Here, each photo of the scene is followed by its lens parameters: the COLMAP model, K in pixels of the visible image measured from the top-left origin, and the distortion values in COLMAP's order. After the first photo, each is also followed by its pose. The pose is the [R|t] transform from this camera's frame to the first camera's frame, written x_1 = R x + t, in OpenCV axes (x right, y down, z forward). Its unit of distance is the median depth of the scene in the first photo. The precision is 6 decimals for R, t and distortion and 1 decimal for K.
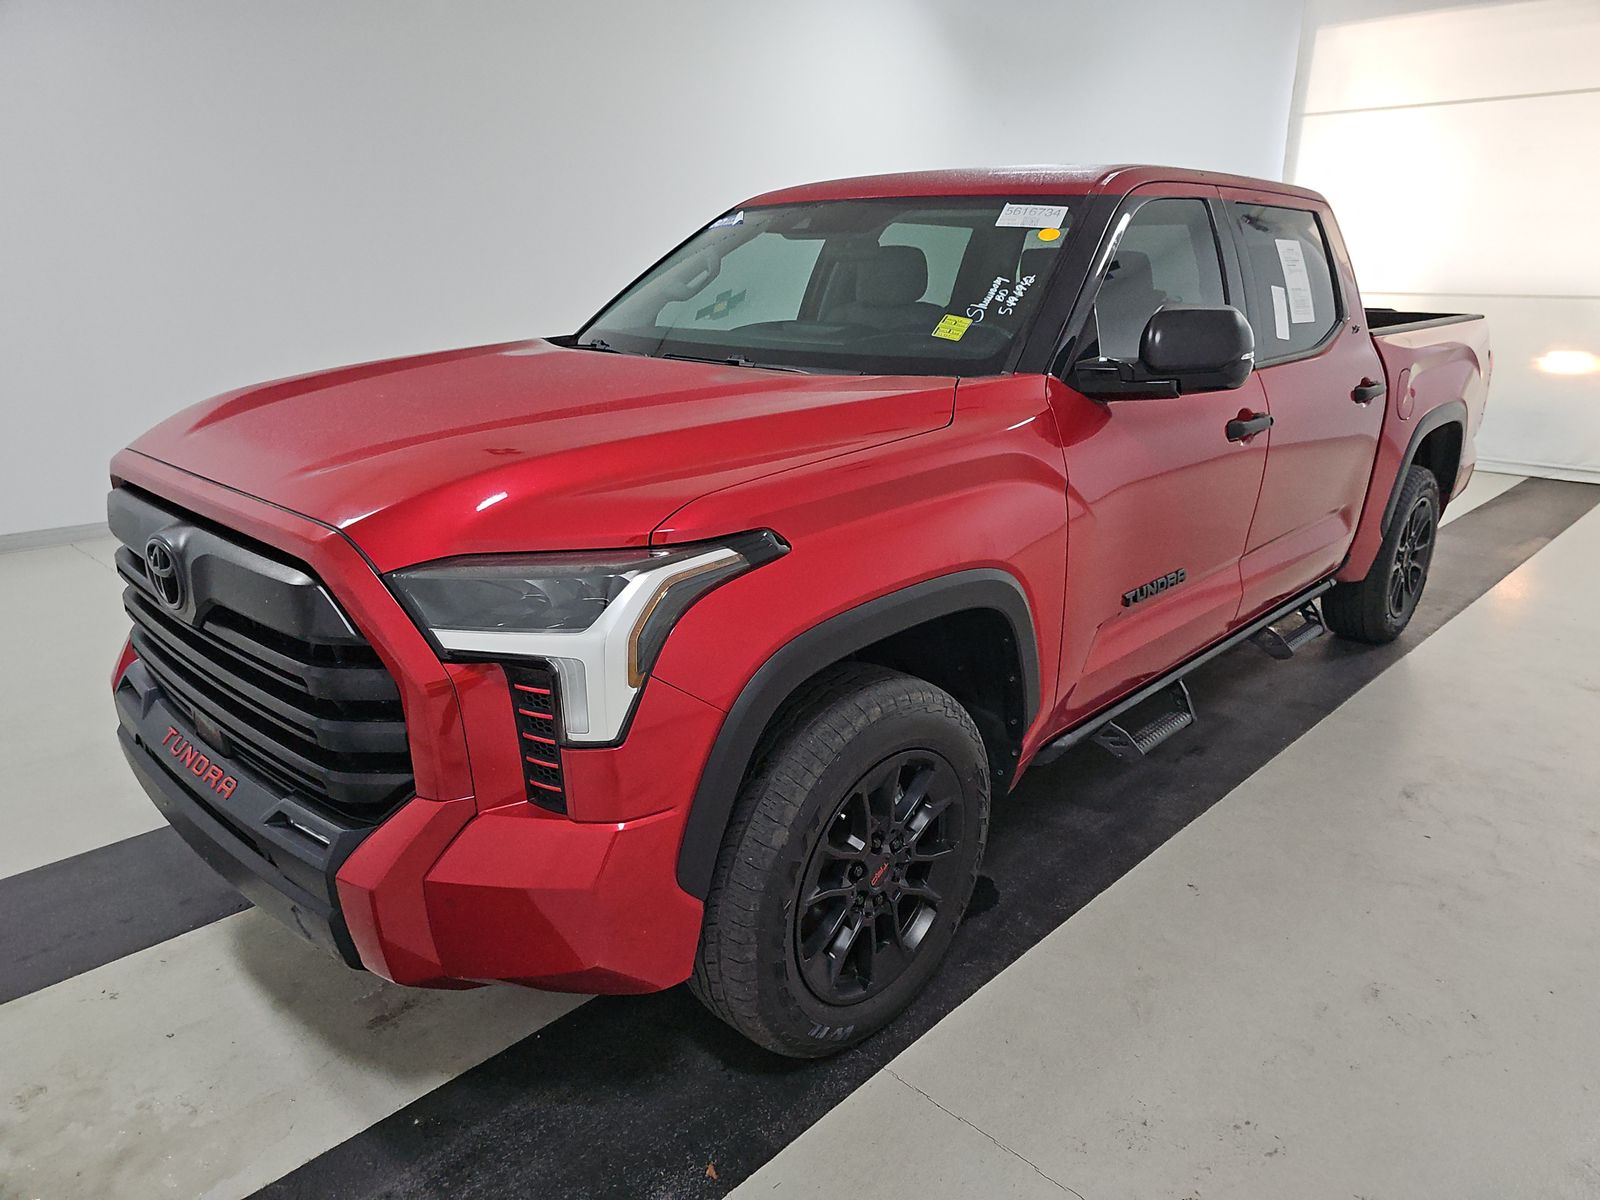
lens RADIAL K [[1066.5, 0, 800.0], [0, 1066.5, 600.0], [0, 0, 1]] dist [-0.000435, -0.000285]
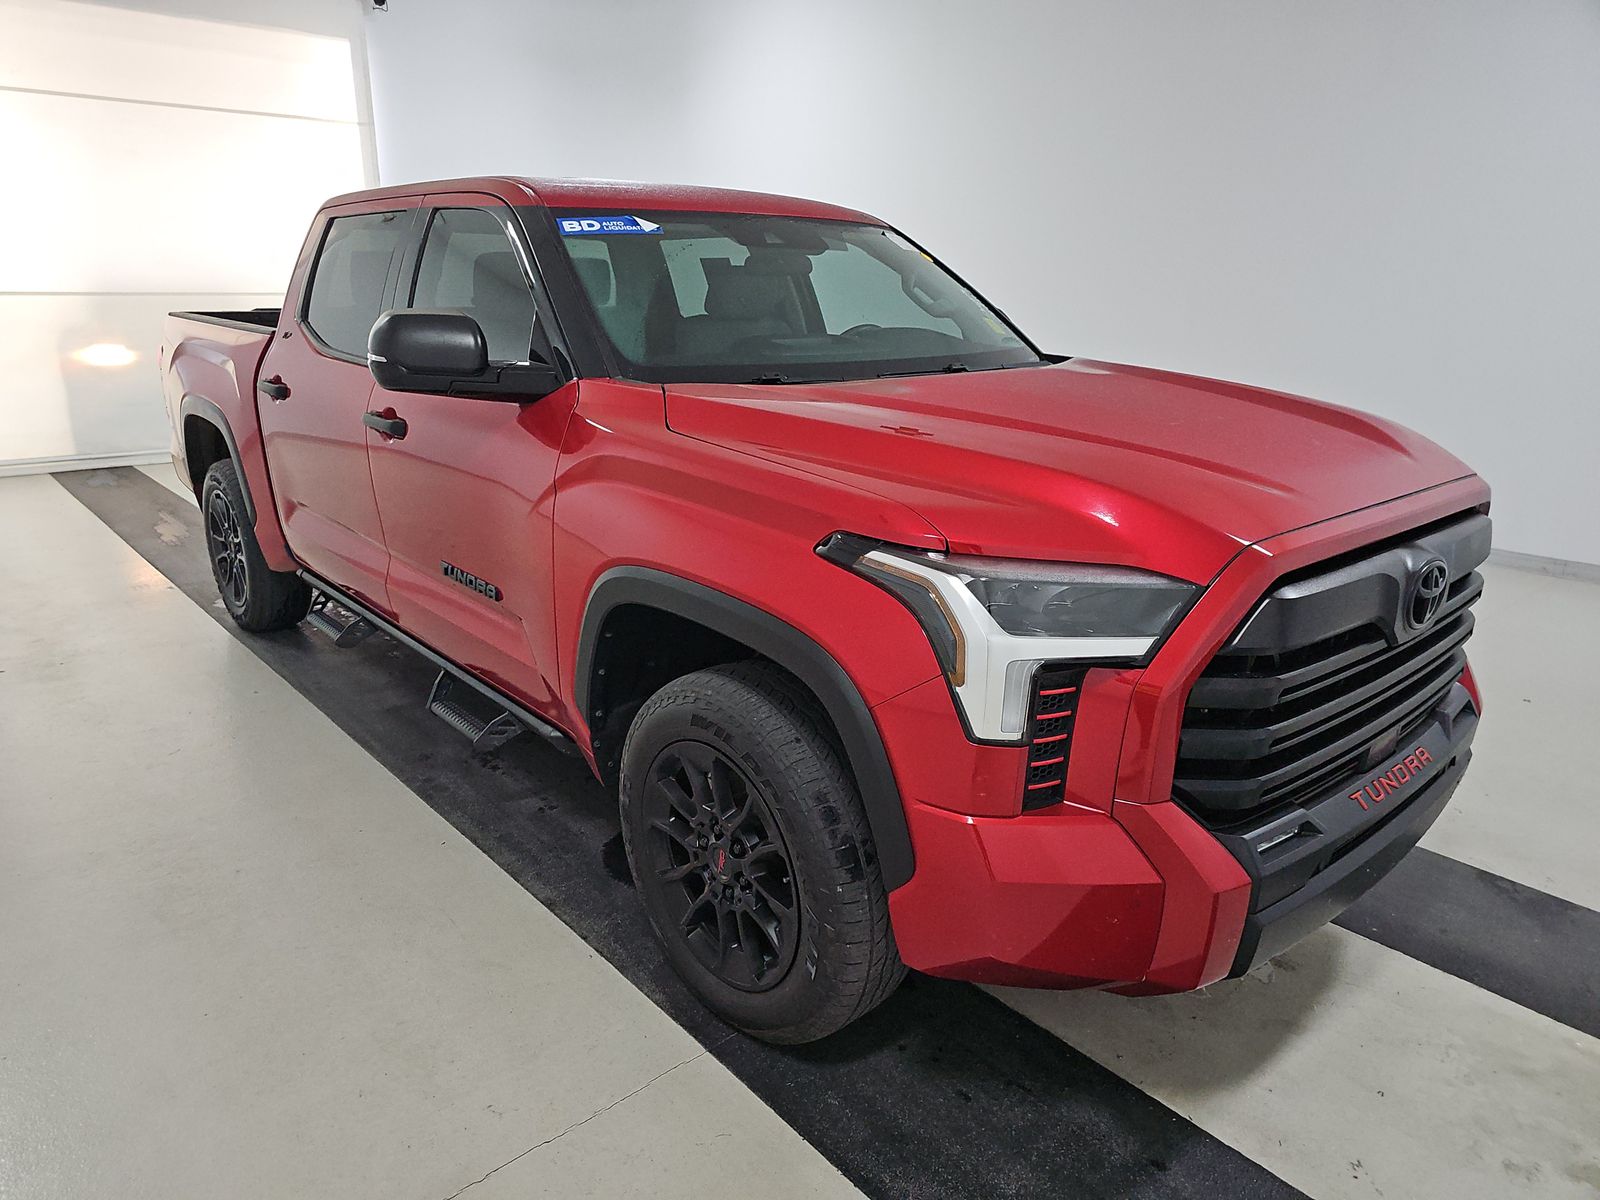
lens RADIAL K [[1066.5, 0, 800.0], [0, 1066.5, 600.0], [0, 0, 1]] dist [-0.000435, -0.000285]
pose [[0.082614, -0.283696, 0.955349, -1.508505], [0.281009, 0.926358, 0.250787, -0.410764], [-0.956143, 0.247743, 0.156251, 1.316653]]
